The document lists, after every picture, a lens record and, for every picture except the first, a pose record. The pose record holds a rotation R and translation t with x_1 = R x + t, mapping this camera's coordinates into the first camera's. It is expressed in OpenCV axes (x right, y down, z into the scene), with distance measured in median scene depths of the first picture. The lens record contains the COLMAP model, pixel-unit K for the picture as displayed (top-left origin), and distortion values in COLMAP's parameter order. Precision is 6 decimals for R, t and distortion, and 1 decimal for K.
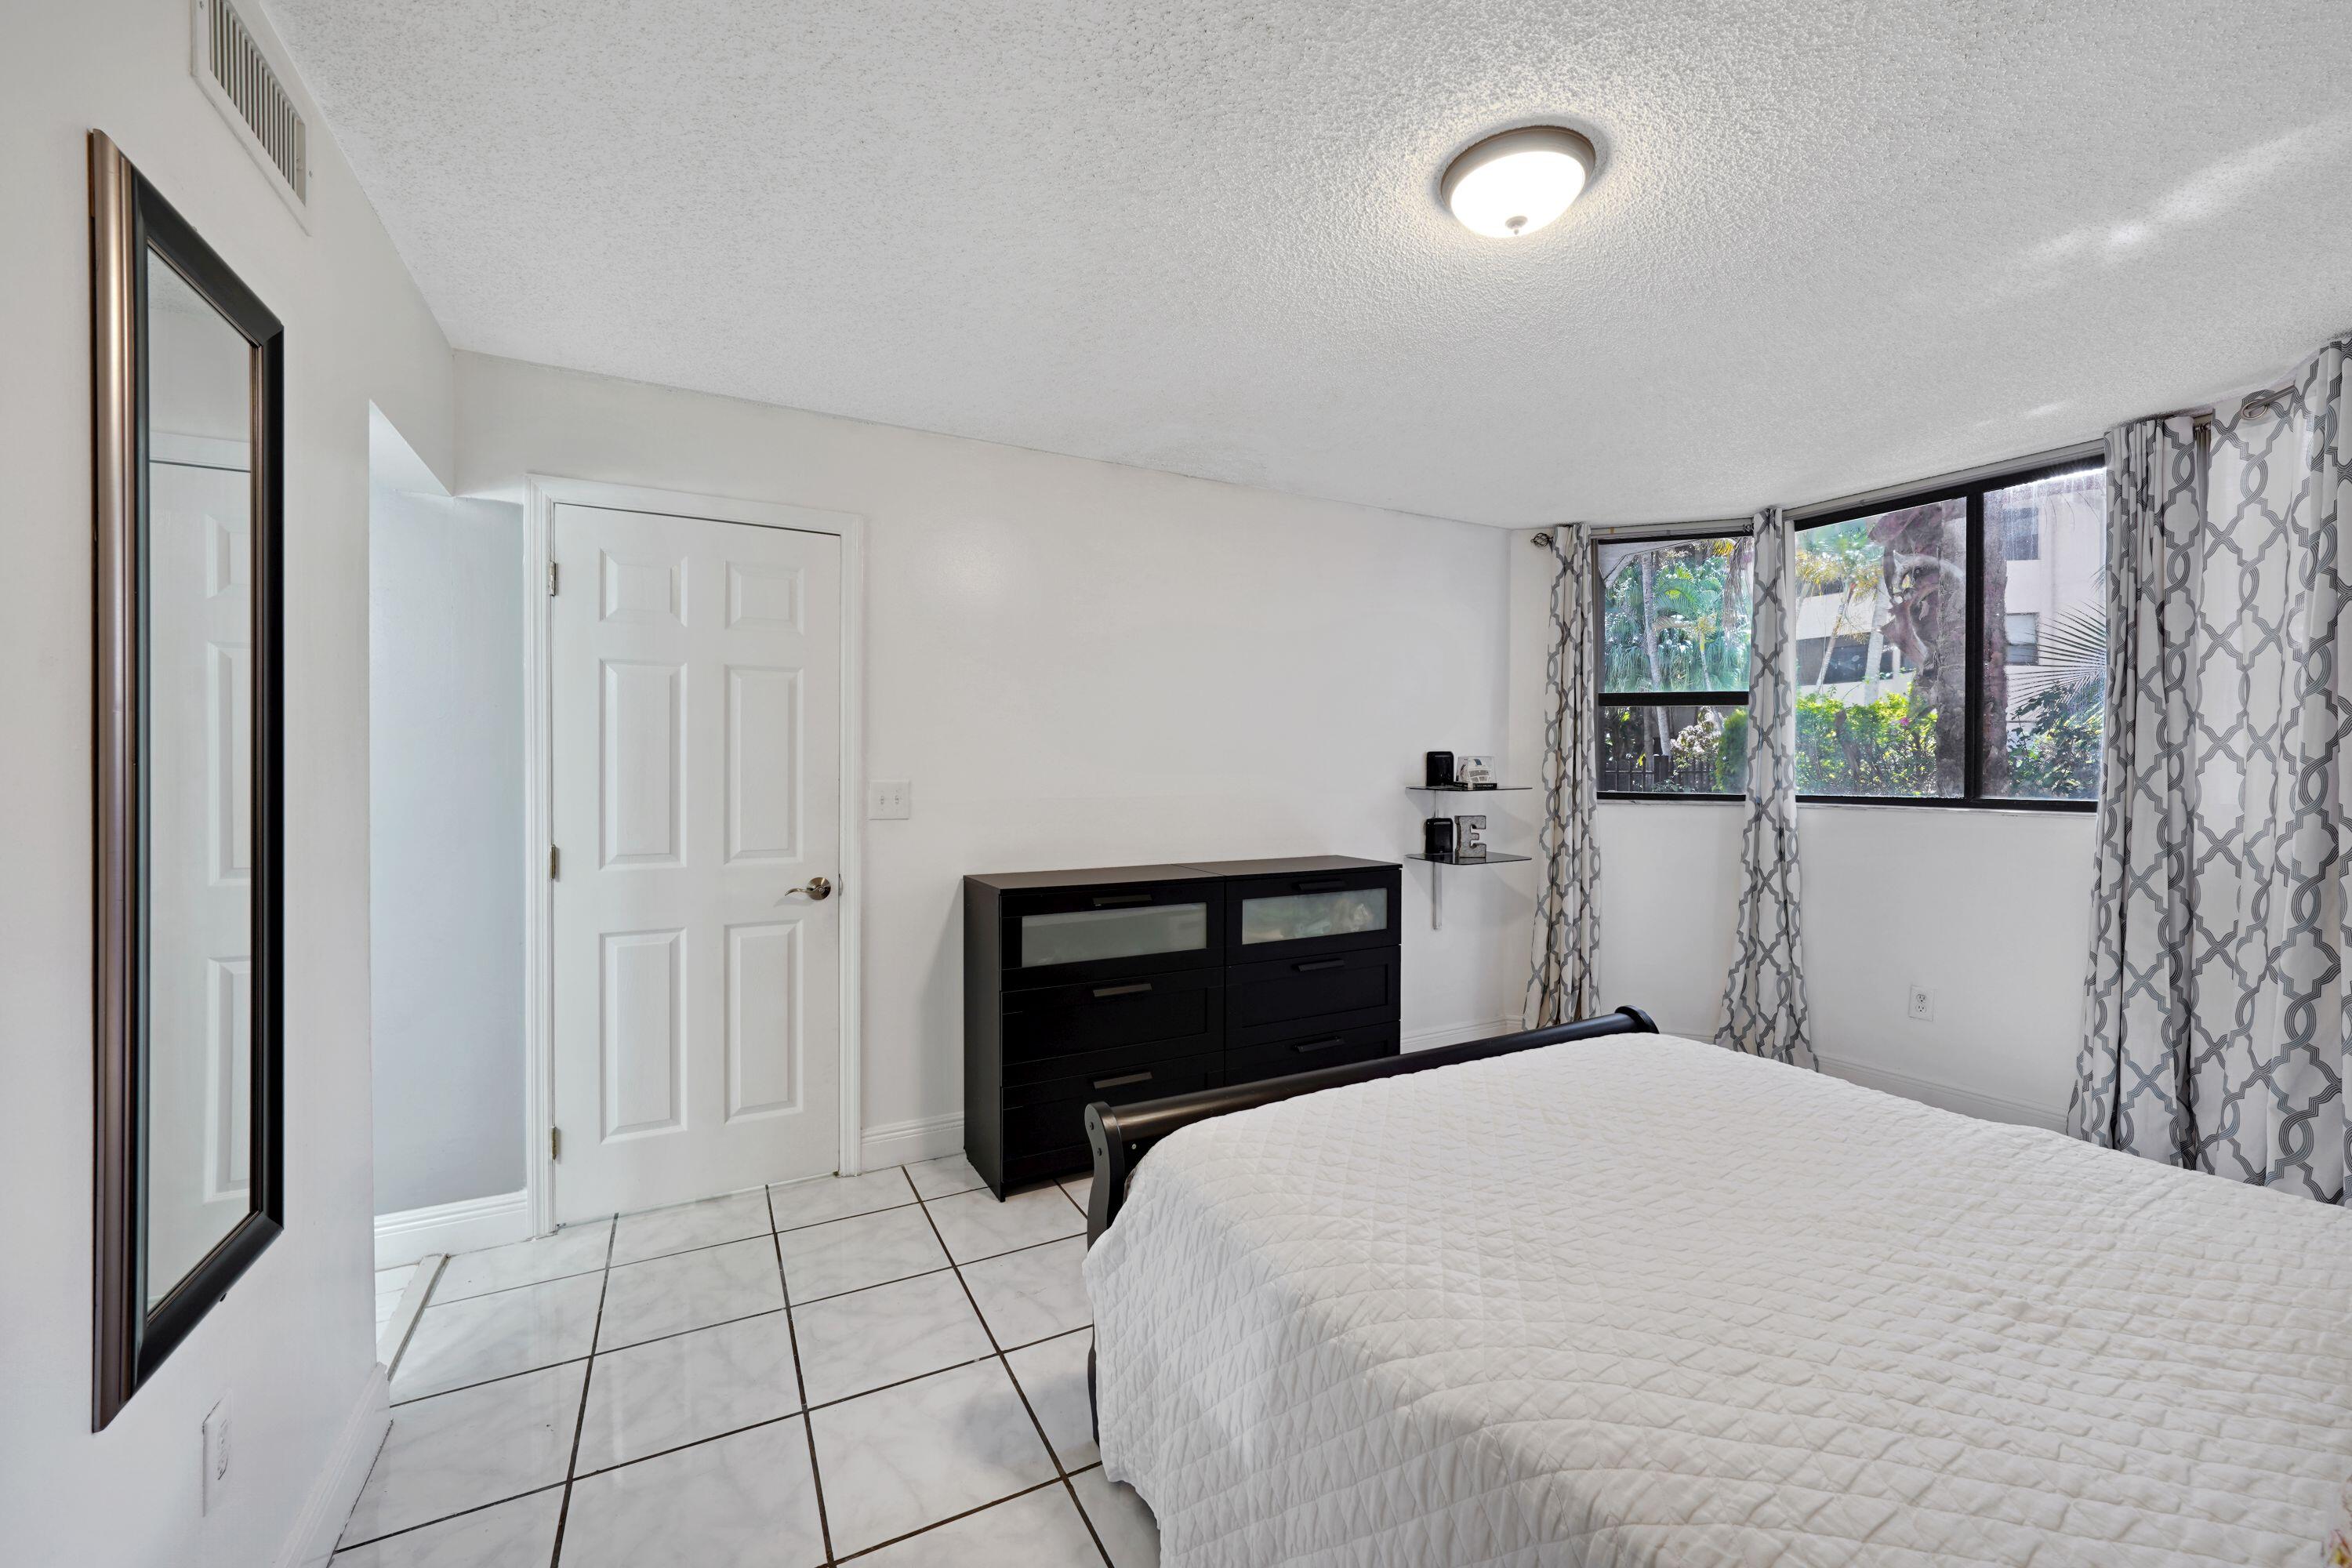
lens RADIAL K [[930.3, 0, 1177.4], [0, 930.3, 768.7], [0, 0, 1]] dist [0.000762, 0.000145]
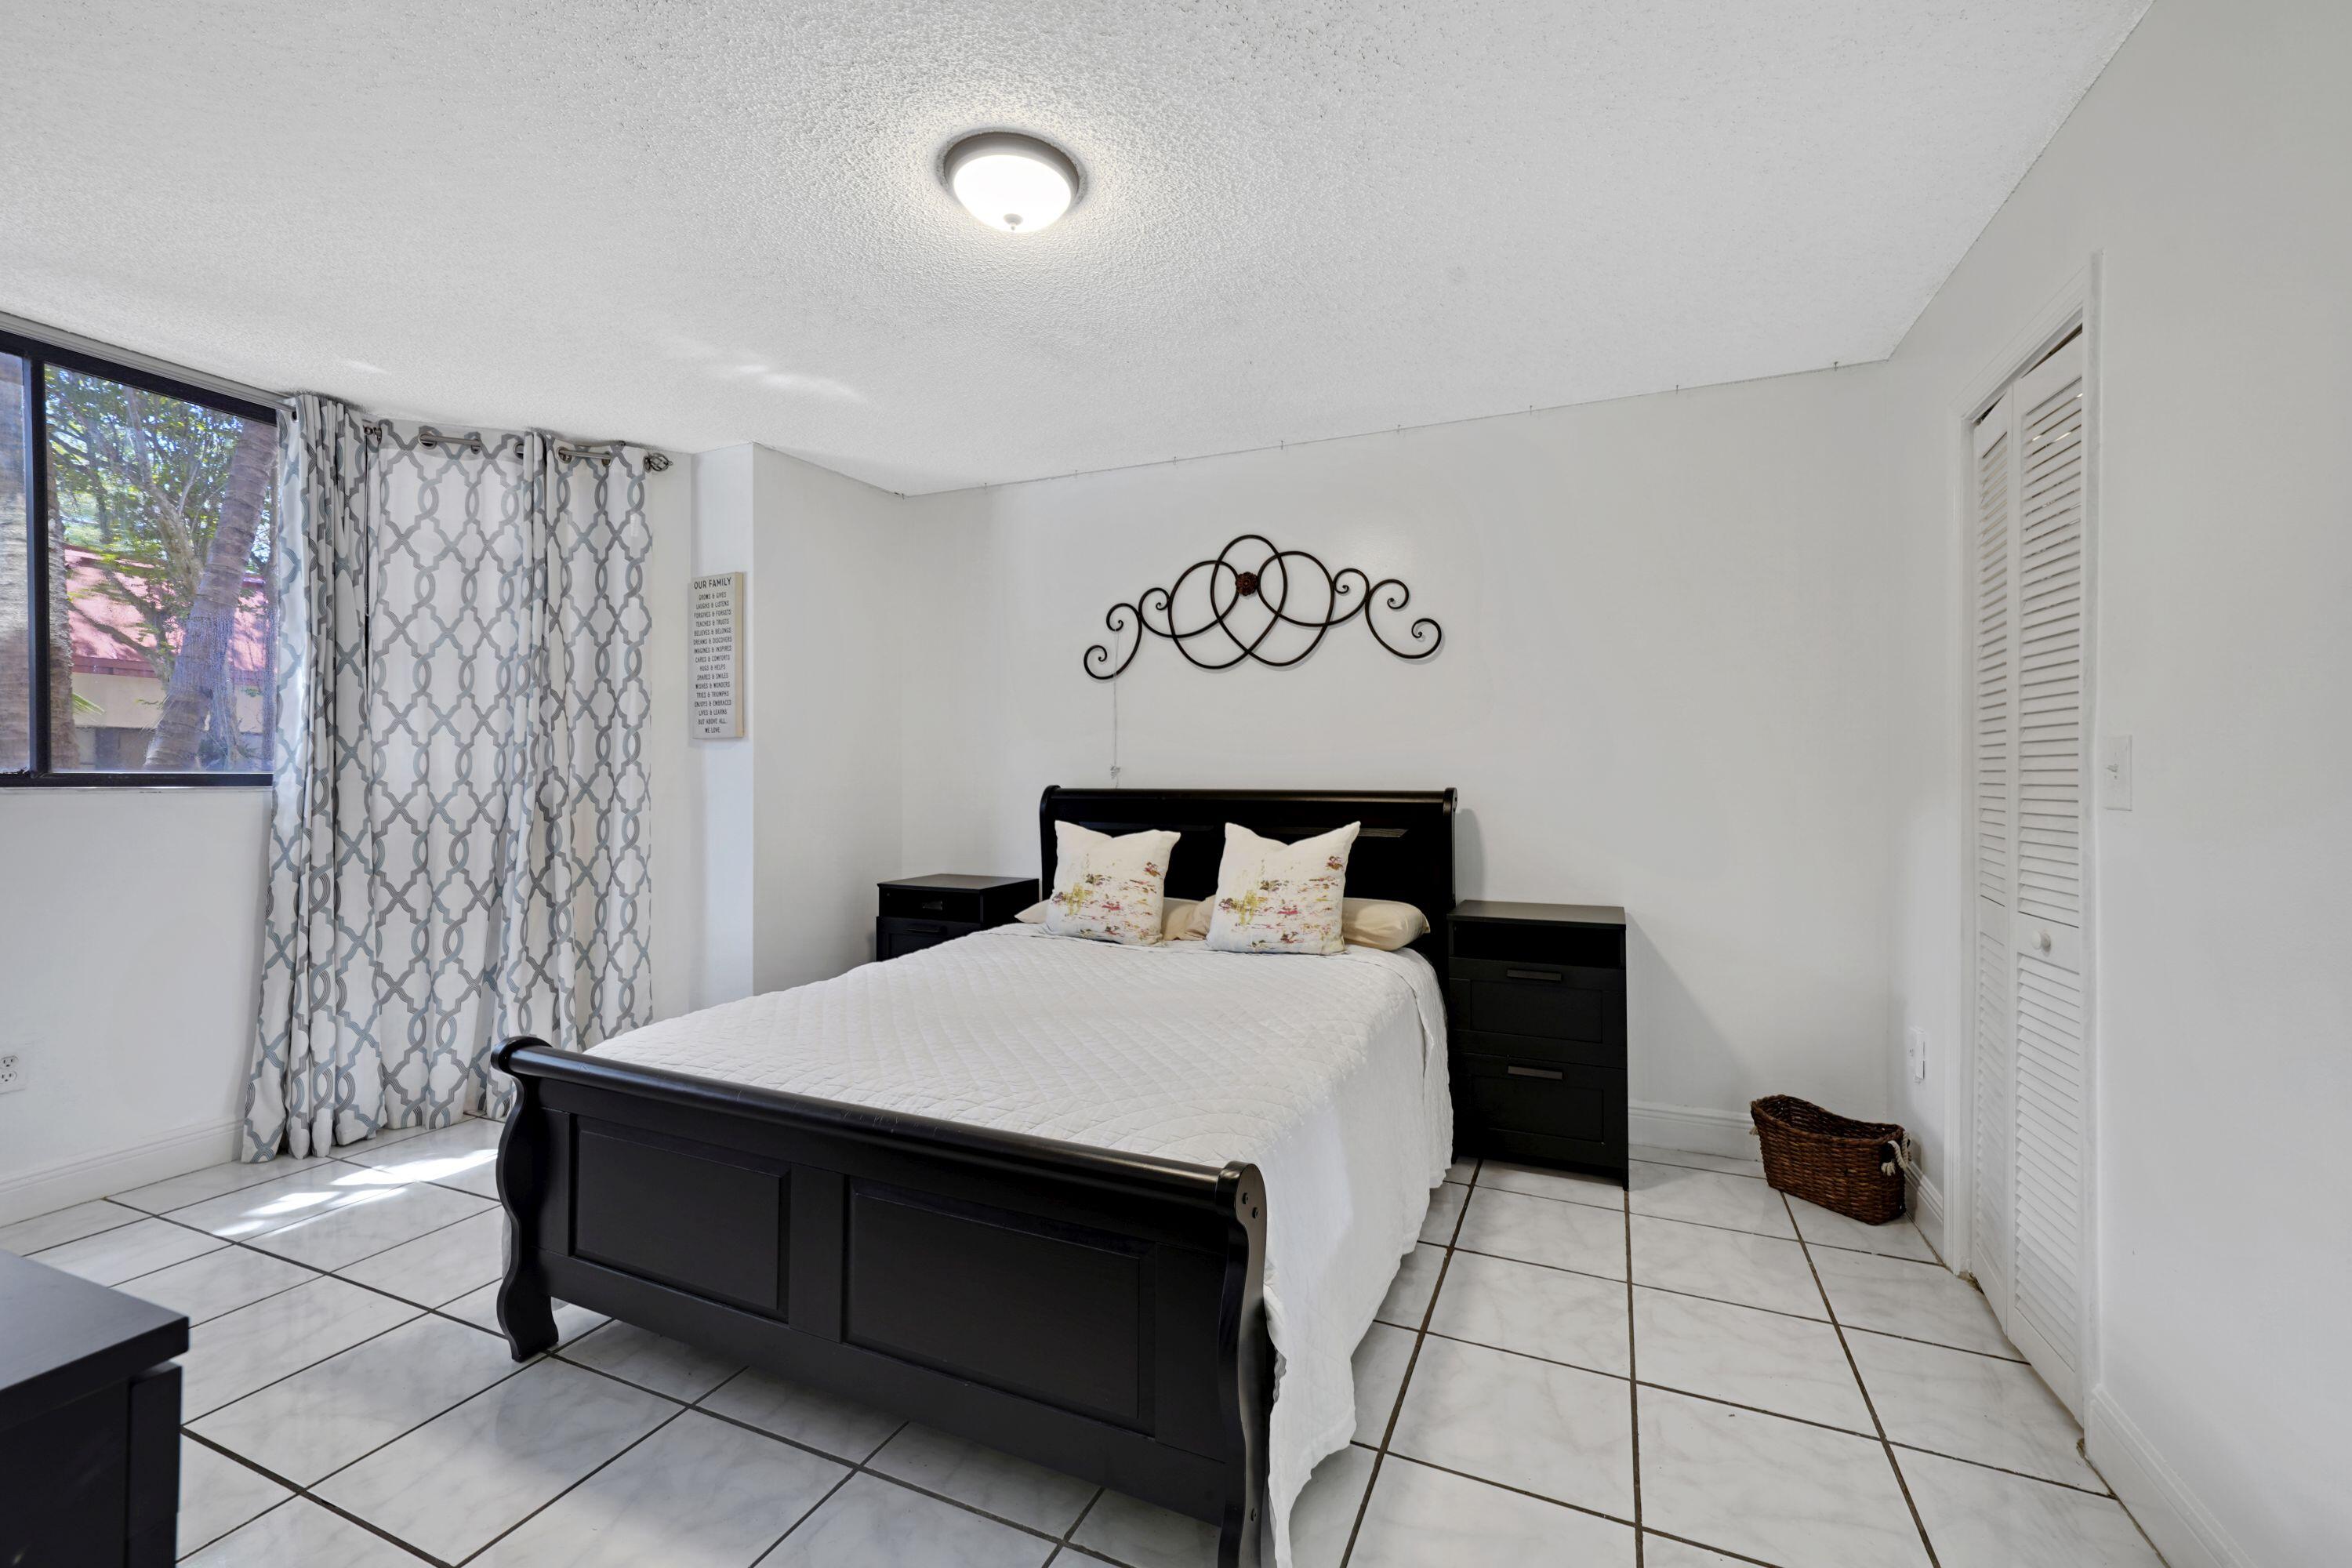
lens RADIAL K [[973.0, 0, 1172.5], [0, 973.0, 773.7], [0, 0, 1]] dist [0.001972, 0.000360]
pose [[-0.628810, 0.003830, 0.777550, -0.383549], [0.000268, 0.999989, -0.004709, 0.043956], [-0.777559, -0.002753, -0.628804, 0.965228]]
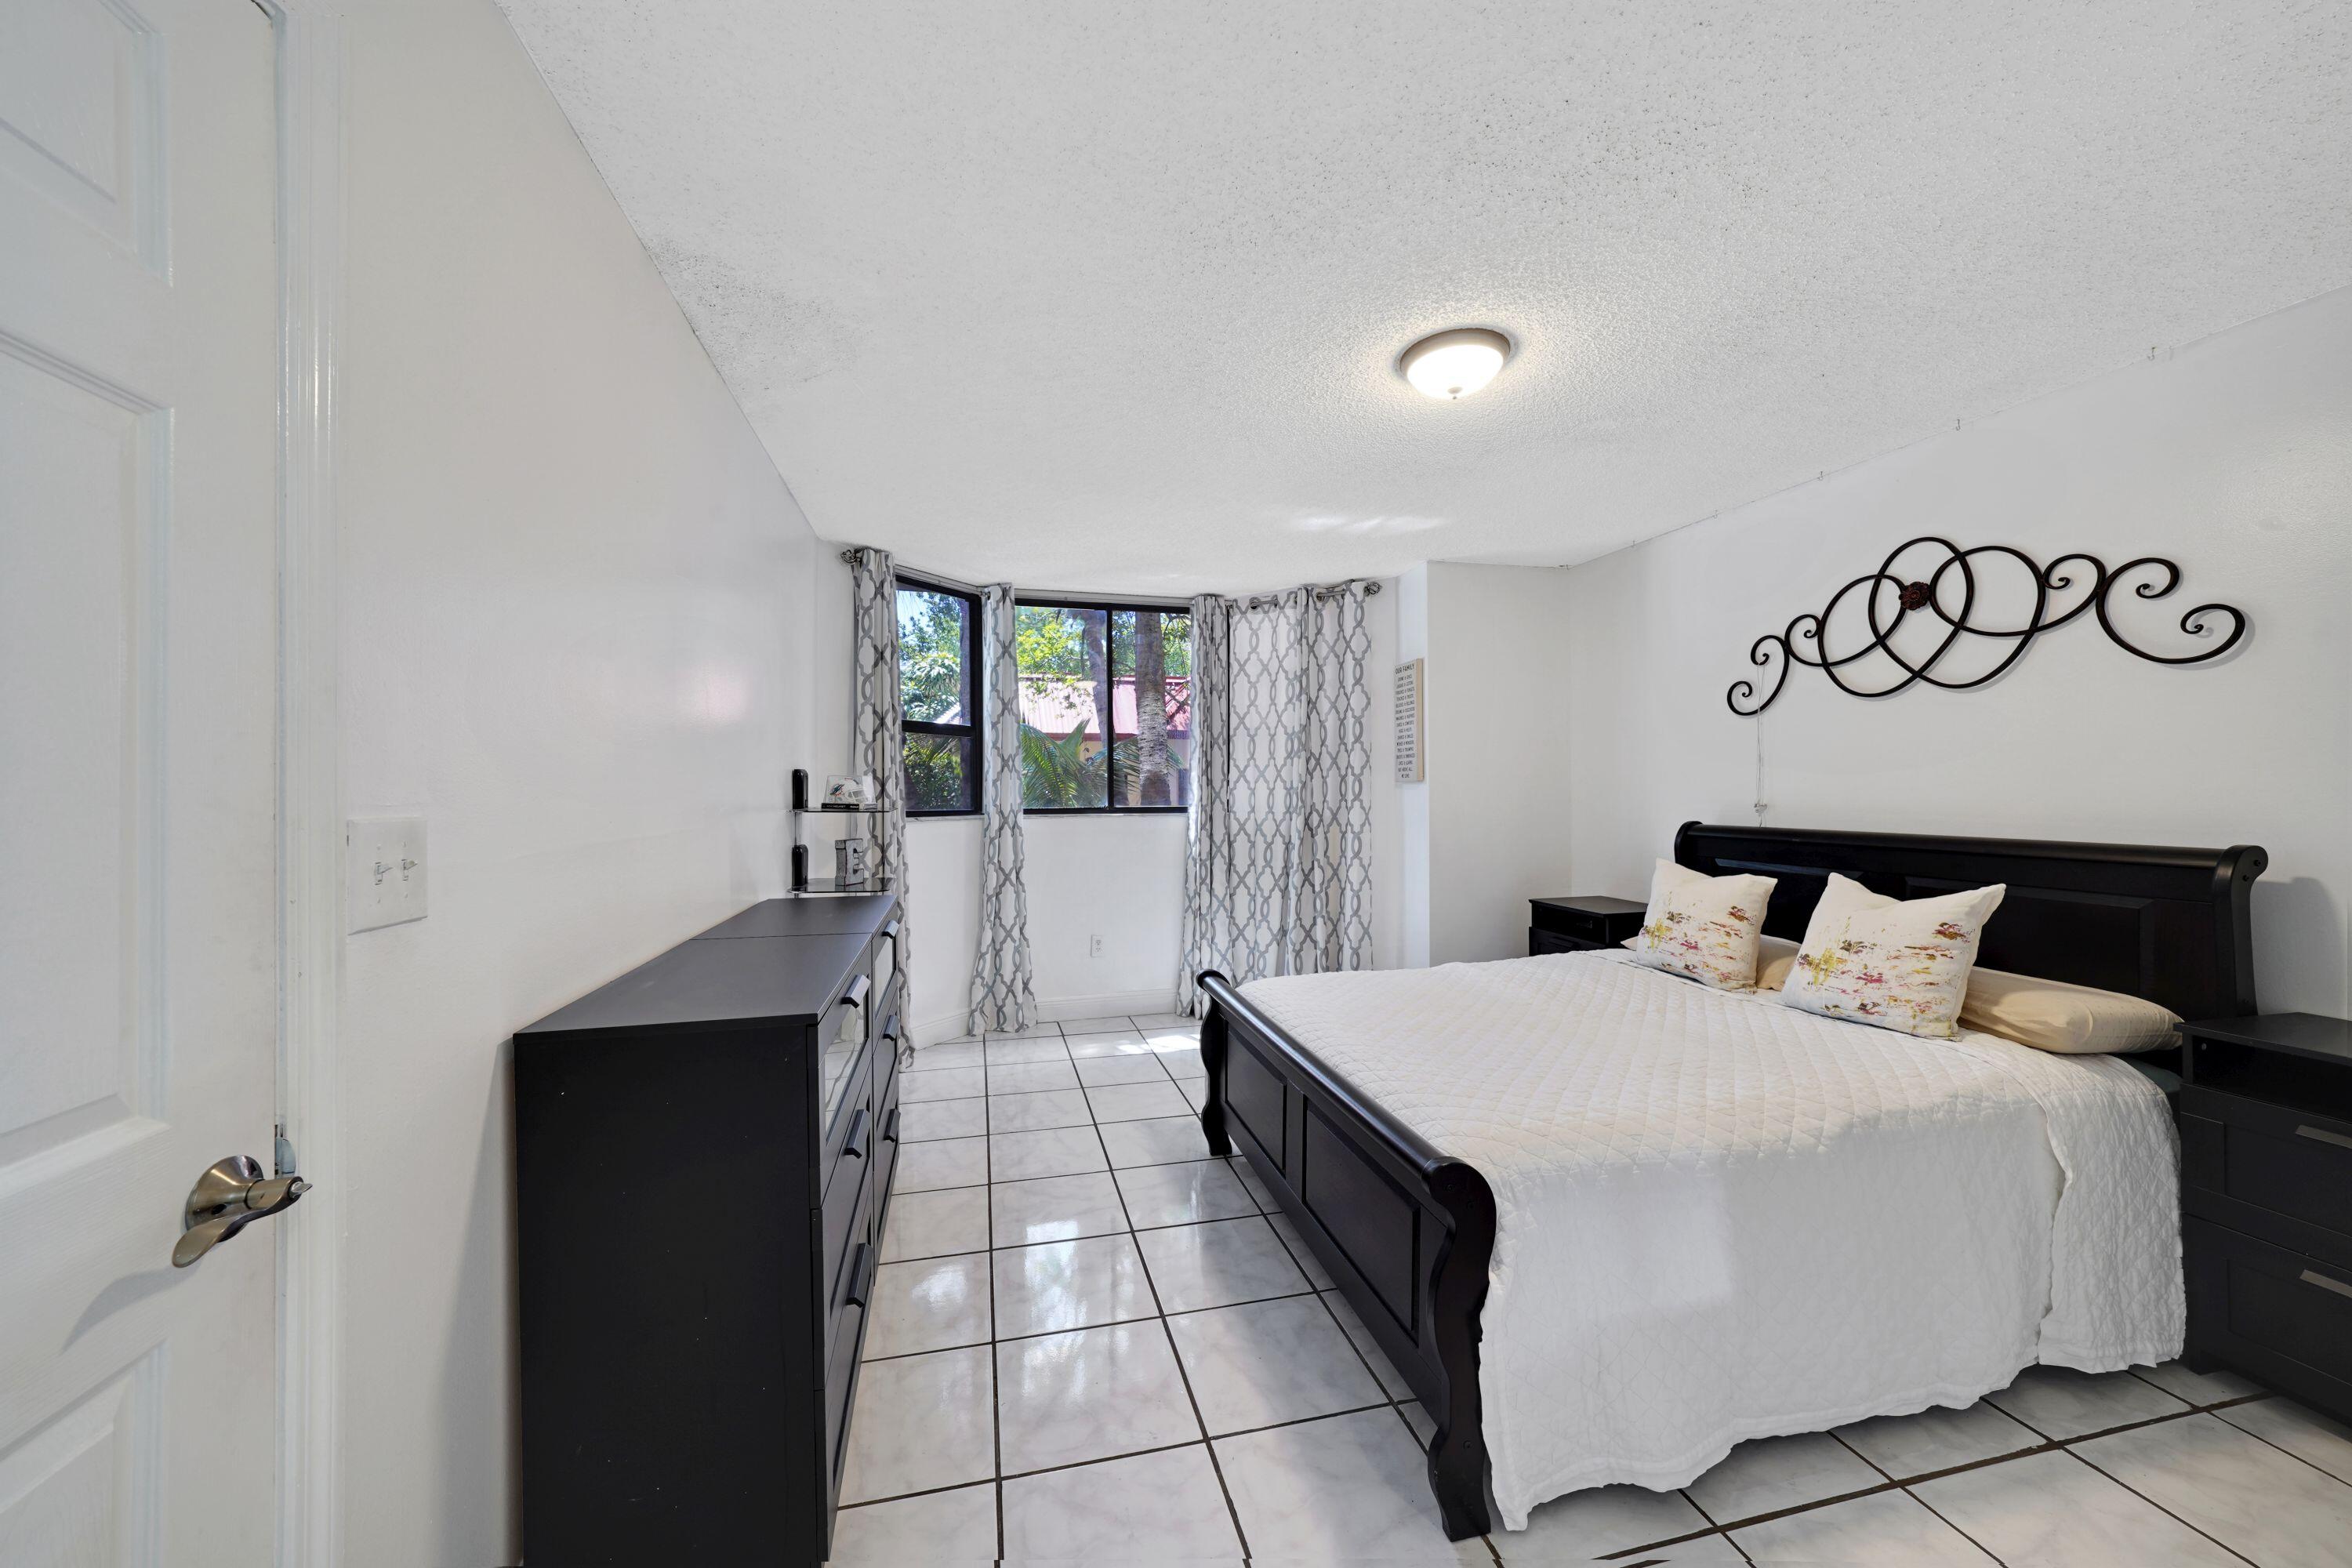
lens RADIAL K [[850.4, 0, 1181.6], [0, 850.4, 783.7], [0, 0, 1]] dist [-0.021323, 0.007244]
pose [[0.245145, 0.004269, 0.969477, -0.586477], [0.005629, 0.999967, -0.005827, 0.002458], [-0.969470, 0.006885, 0.245113, 0.655886]]
